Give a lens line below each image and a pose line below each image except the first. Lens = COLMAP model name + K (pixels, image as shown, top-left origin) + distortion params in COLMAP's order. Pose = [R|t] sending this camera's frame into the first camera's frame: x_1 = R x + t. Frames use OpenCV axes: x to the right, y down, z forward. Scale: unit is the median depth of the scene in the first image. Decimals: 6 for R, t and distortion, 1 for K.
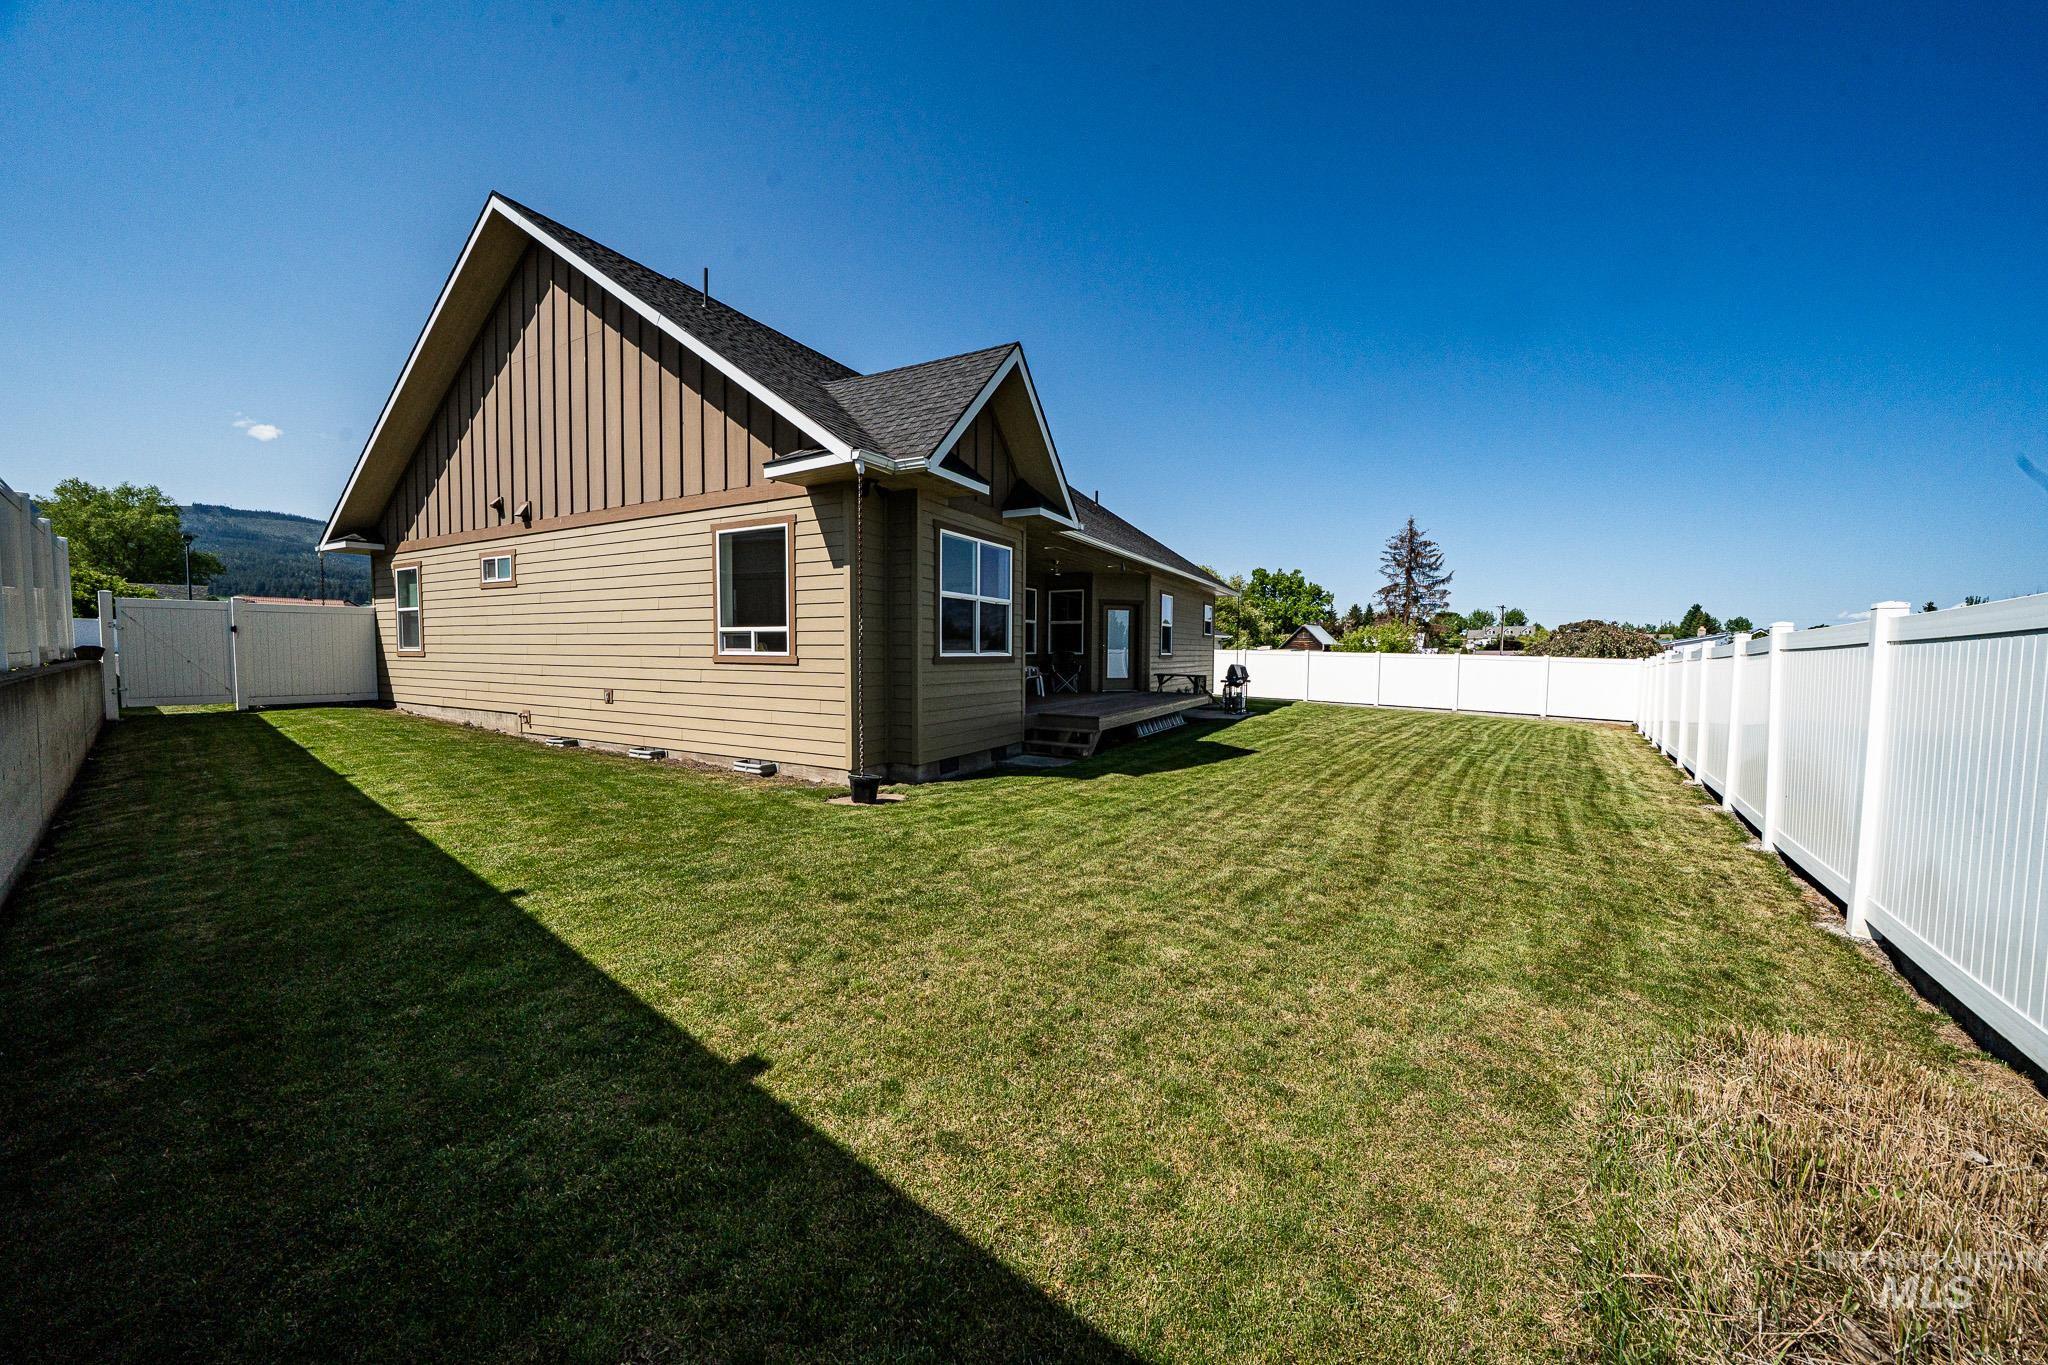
lens RADIAL K [[722.9, 0, 1017.8], [0, 722.9, 688.4], [0, 0, 1]] dist [-0.019795, 0.000077]
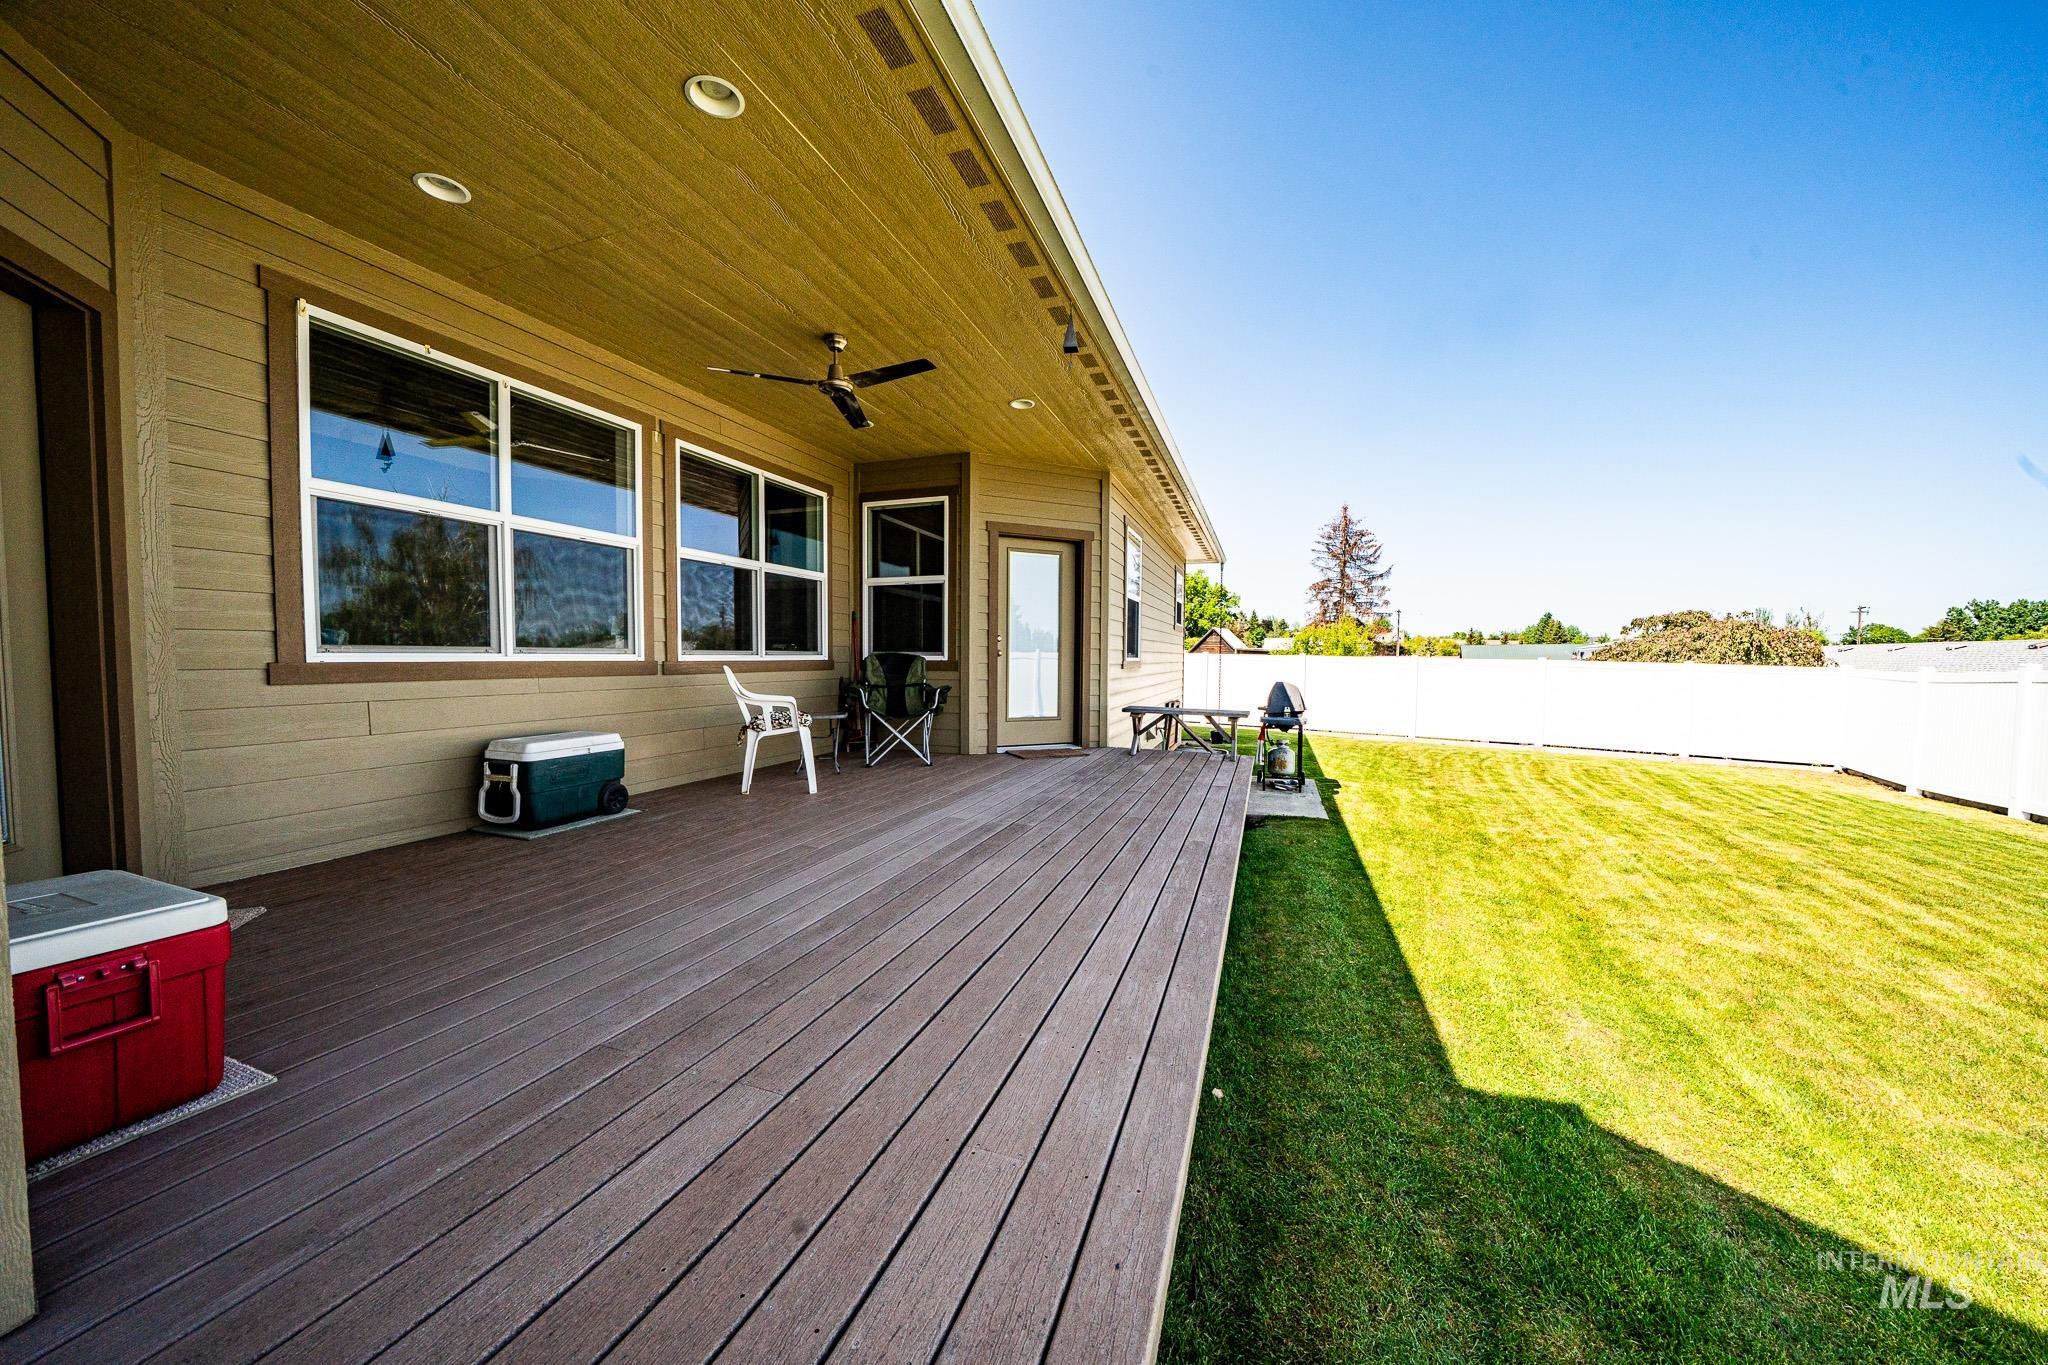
lens RADIAL K [[685.1, 0, 1024.0], [0, 685.1, 682.5], [0, 0, 1]] dist [-0.031617, 0.000025]
pose [[0.987606, -0.006314, 0.156829, 0.028703], [0.008487, 0.999877, -0.013193, -0.011589], [-0.156726, 0.014361, 0.987538, 0.245598]]
